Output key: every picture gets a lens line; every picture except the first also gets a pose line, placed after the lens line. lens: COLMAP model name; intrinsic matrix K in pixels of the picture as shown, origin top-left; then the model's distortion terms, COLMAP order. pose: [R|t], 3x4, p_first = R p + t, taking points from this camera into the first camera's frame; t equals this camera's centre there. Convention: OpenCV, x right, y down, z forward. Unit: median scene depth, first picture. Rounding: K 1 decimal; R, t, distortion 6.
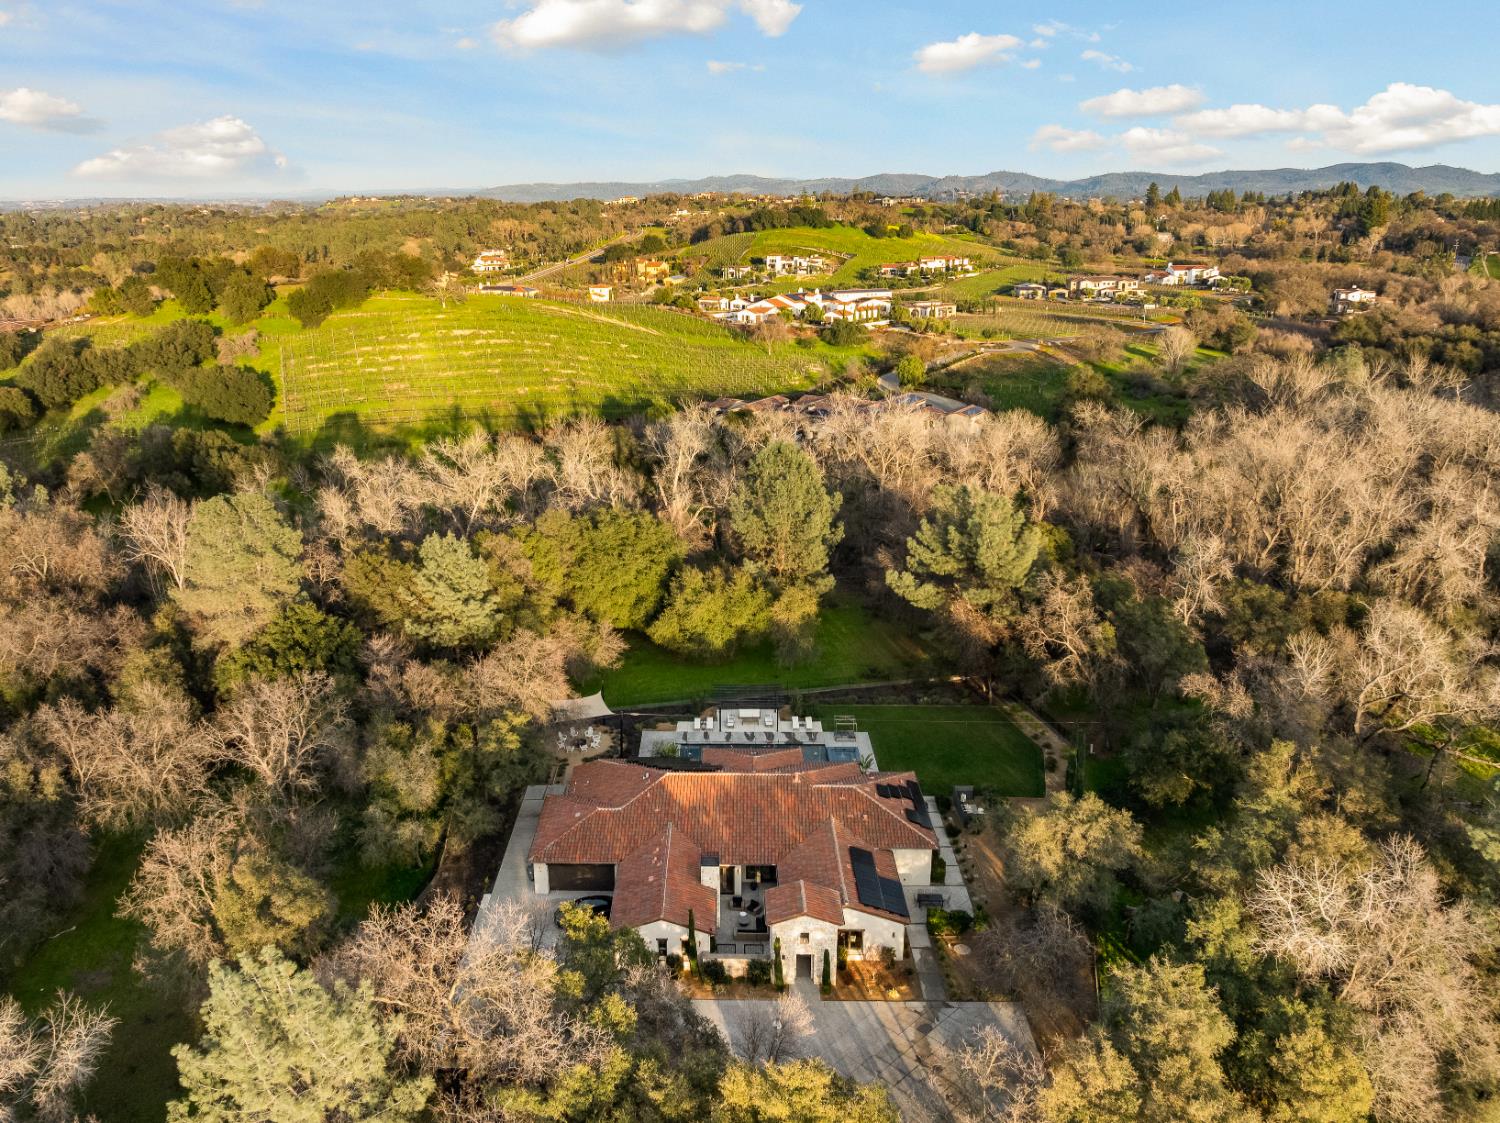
lens RADIAL K [[1180.3, 0, 720.1], [0, 1180.3, 569.1], [0, 0, 1]] dist [-0.043852, -0.003318]
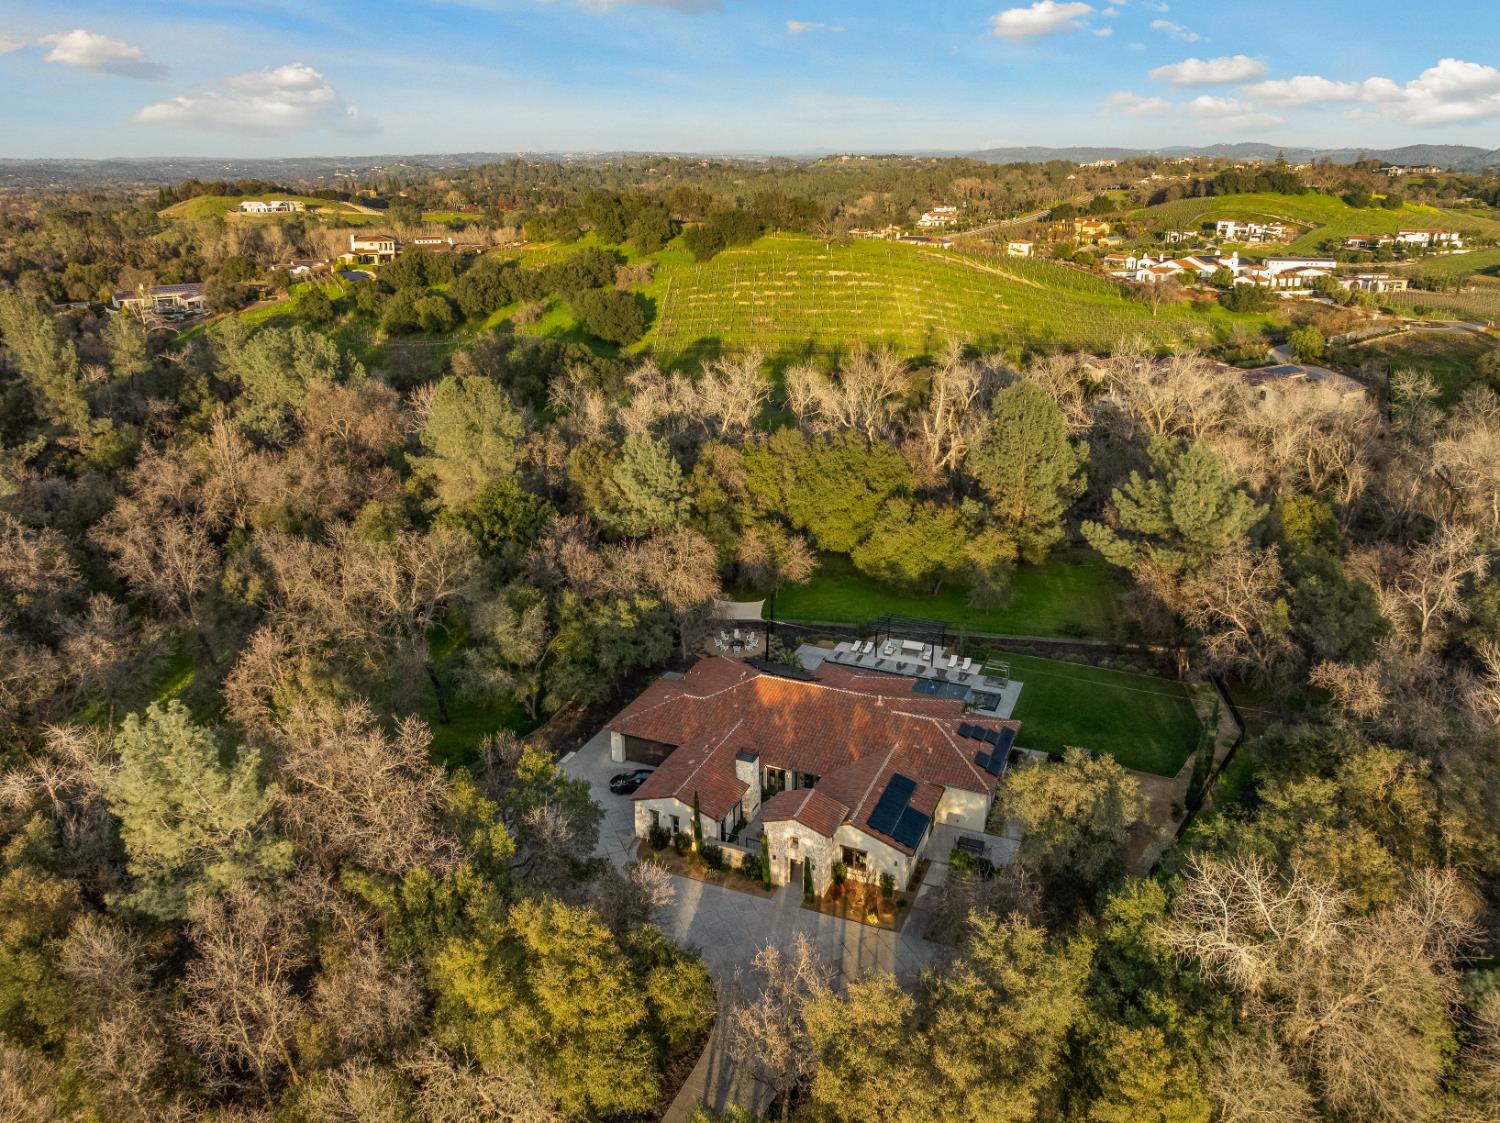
lens RADIAL K [[1160.6, 0, 750.0], [0, 1160.6, 561.5], [0, 0, 1]] dist [-0.049927, 0.003268]
pose [[0.926306, 0.133489, -0.352332, 0.235317], [-0.123952, 0.991048, 0.049601, 0.021806], [0.355799, -0.002273, 0.934560, 0.044572]]
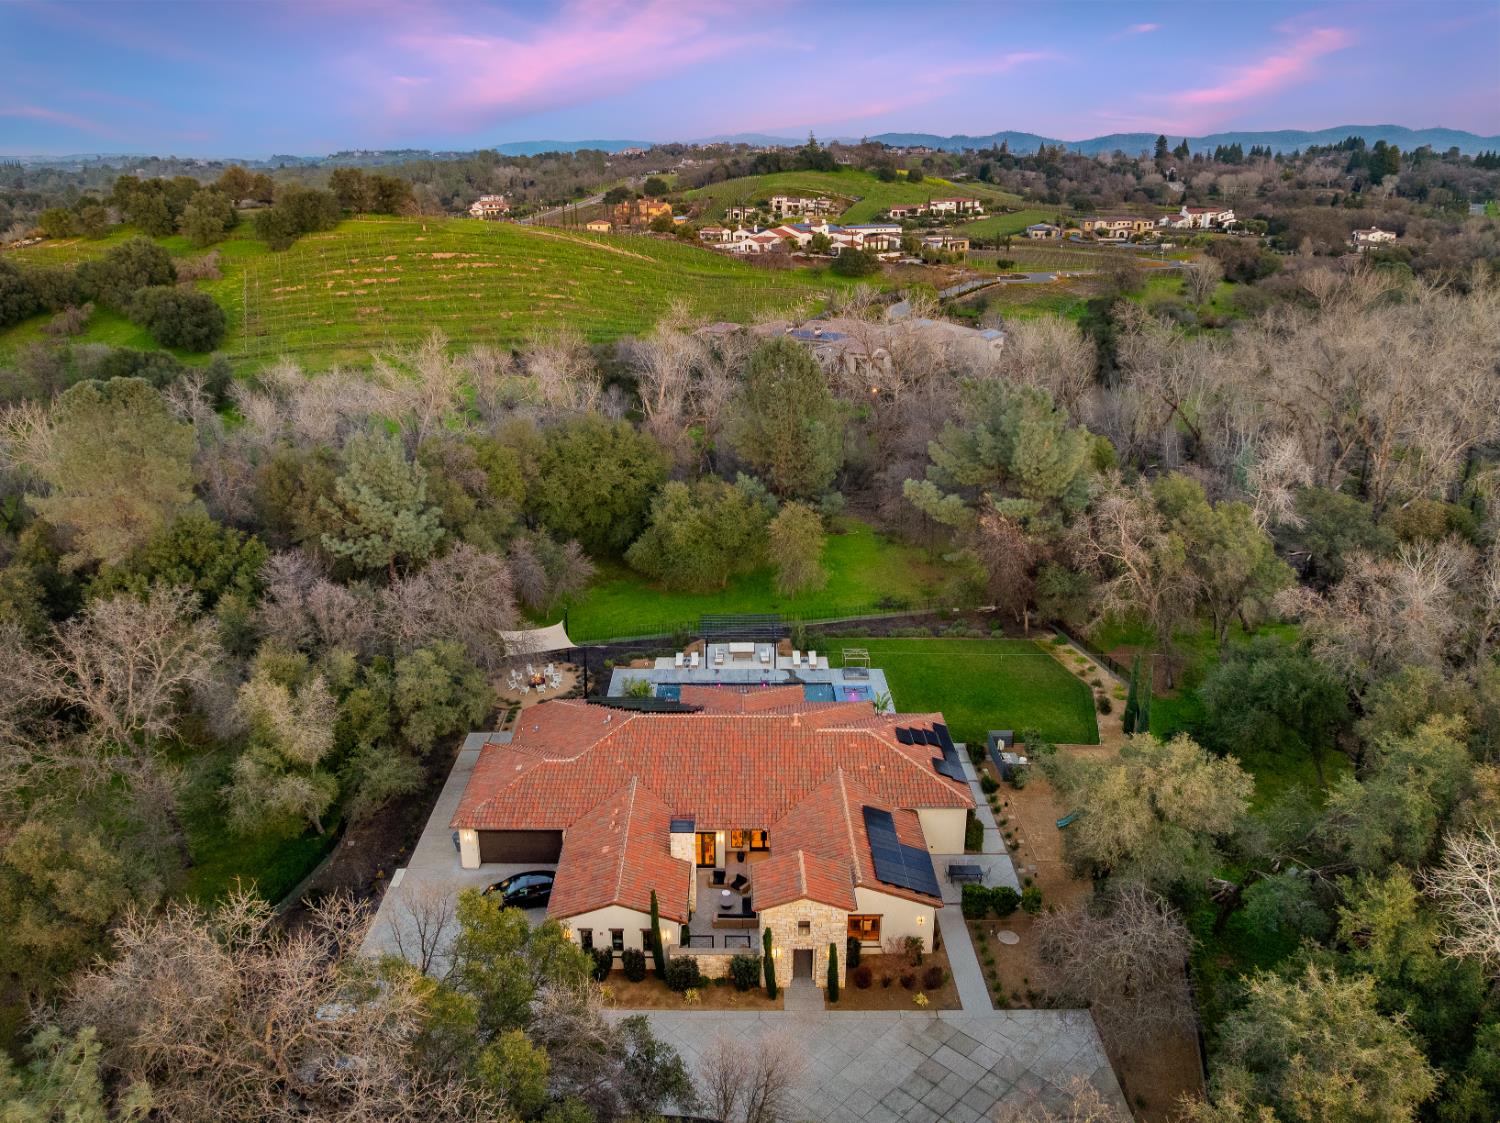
lens RADIAL K [[1160.6, 0, 750.0], [0, 1160.6, 561.5], [0, 0, 1]] dist [-0.049927, 0.003268]
pose [[0.999846, -0.003095, 0.017248, 0.016823], [0.002629, 0.999632, 0.026984, 0.039260], [-0.017325, -0.026935, 0.999487, 0.177662]]
